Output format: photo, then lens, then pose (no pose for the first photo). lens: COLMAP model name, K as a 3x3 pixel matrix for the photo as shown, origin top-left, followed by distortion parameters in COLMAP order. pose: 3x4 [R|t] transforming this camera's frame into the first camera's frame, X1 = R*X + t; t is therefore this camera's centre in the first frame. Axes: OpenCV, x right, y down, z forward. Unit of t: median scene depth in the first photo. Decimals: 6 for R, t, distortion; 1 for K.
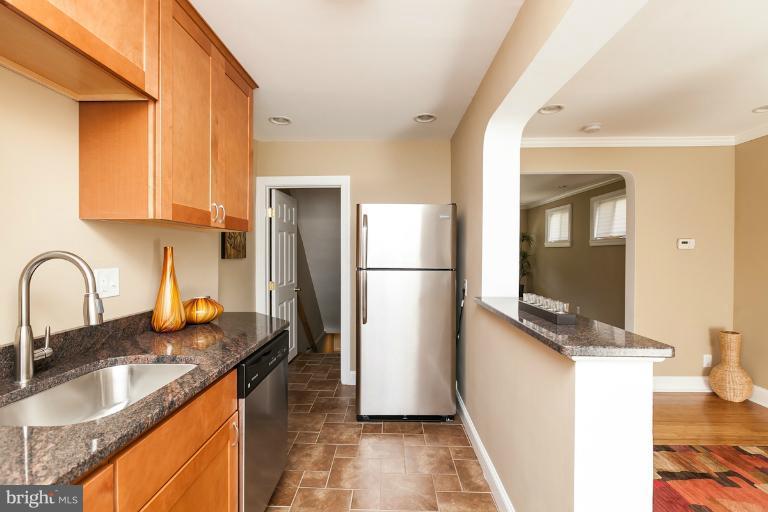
lens RADIAL K [[349.5, 0, 384.0], [0, 349.5, 256.0], [0, 0, 1]] dist [0.001242, -0.000091]
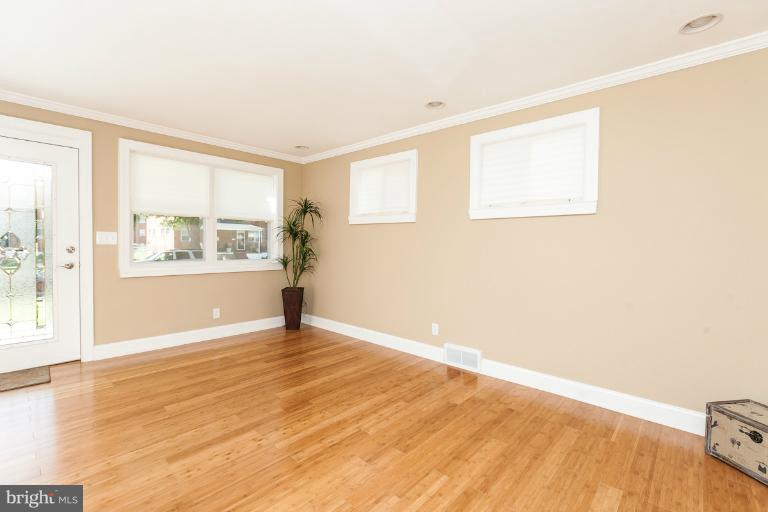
lens RADIAL K [[345.8, 0, 382.7], [0, 345.8, 252.8], [0, 0, 1]] dist [0.004094, 0.000449]
pose [[0.651626, -0.014084, 0.758410, 0.137352], [-0.003735, 0.999756, 0.021775, 0.040262], [-0.758531, -0.017022, 0.651414, 1.816474]]
